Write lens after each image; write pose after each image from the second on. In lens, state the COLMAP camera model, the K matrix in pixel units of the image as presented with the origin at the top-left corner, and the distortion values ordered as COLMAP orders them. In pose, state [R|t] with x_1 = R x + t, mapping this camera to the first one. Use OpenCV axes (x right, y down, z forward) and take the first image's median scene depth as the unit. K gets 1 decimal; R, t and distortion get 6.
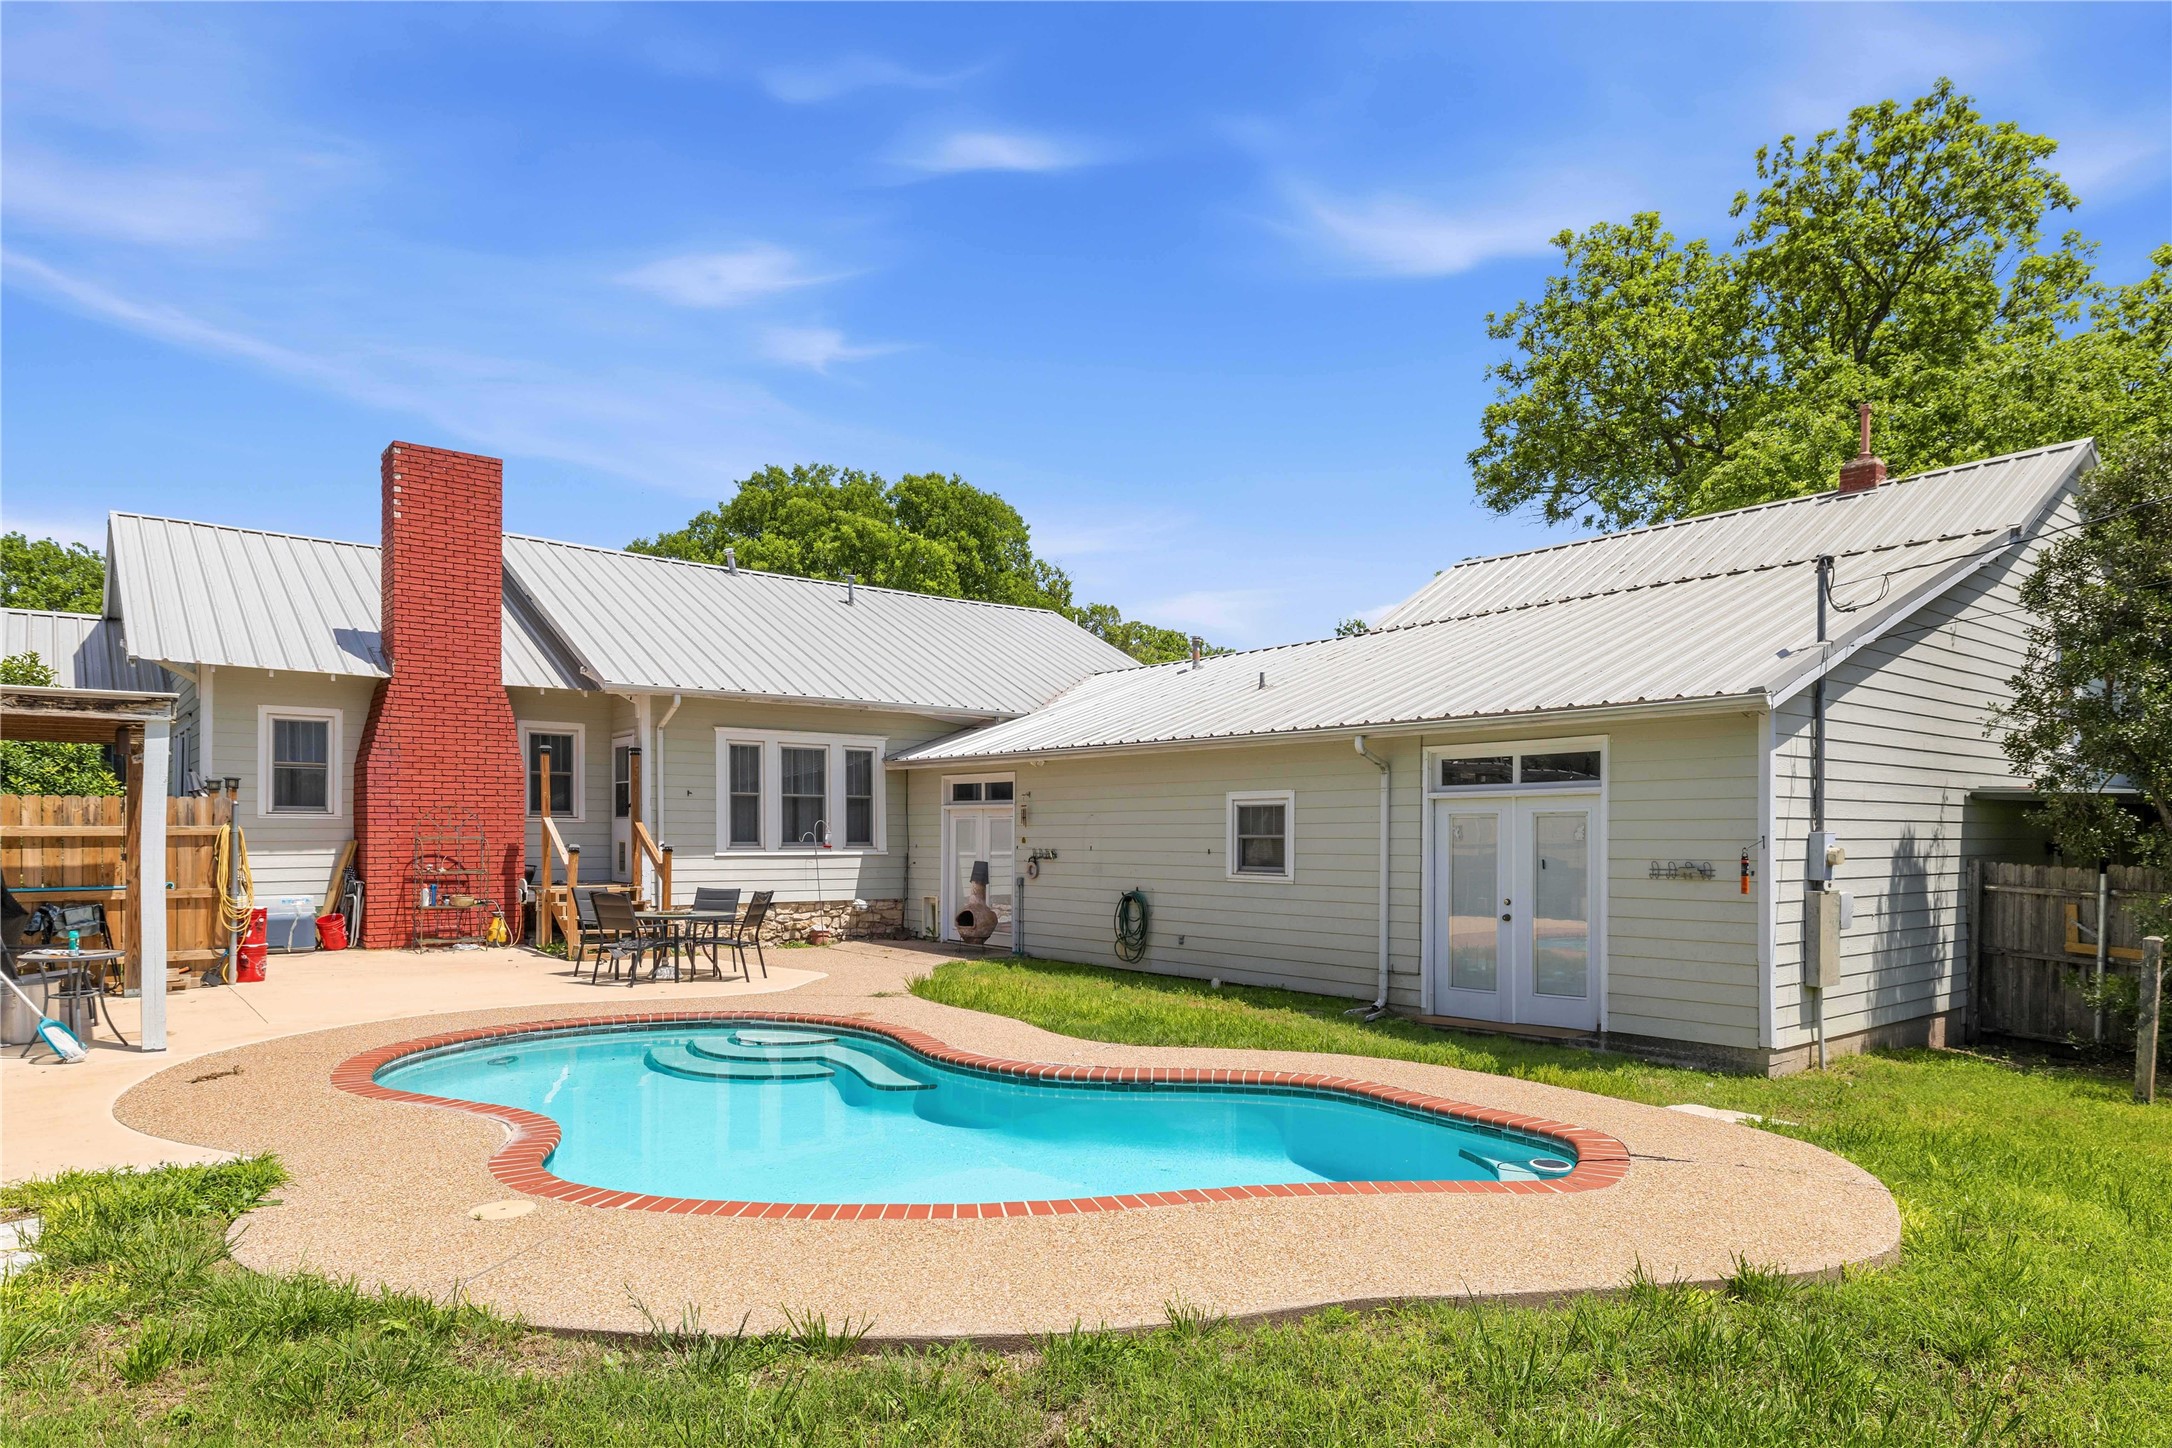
lens RADIAL K [[1348.5, 0, 1052.3], [0, 1348.5, 774.5], [0, 0, 1]] dist [0.005929, 0.001726]
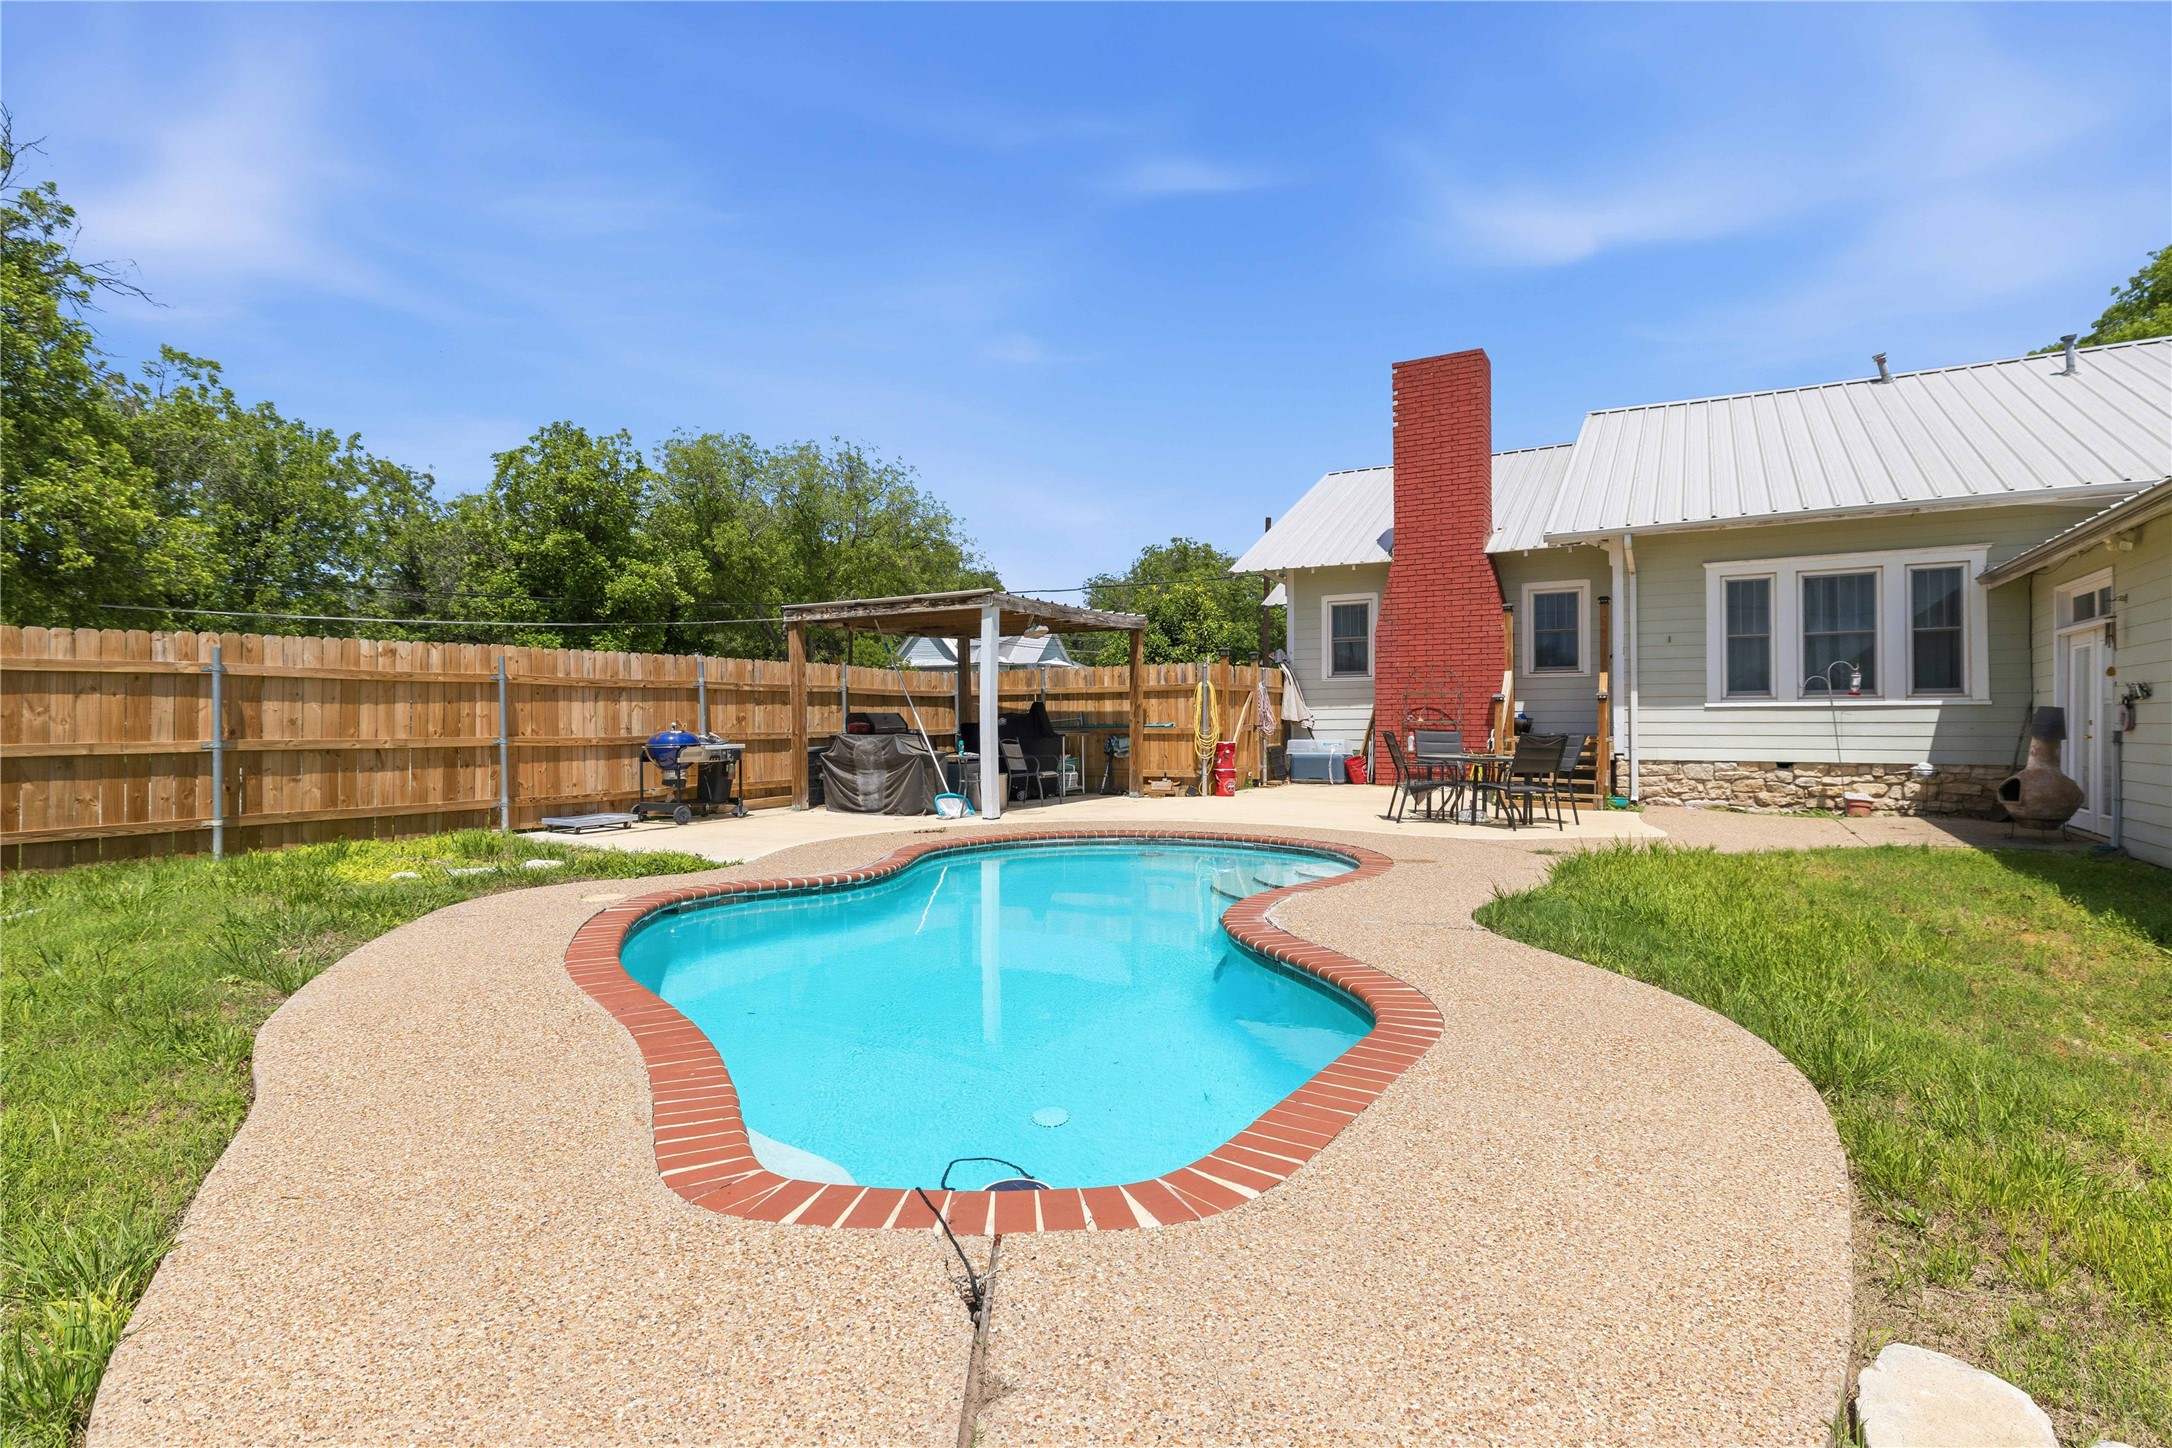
lens RADIAL K [[1097.9, 0, 1083.5], [0, 1097.9, 724.5], [0, 0, 1]] dist [-0.002986, -0.001116]
pose [[0.329670, -0.006529, -0.944074, 0.323483], [0.043067, 0.999039, 0.008129, 0.051185], [0.943113, -0.043338, 0.329635, 0.391120]]
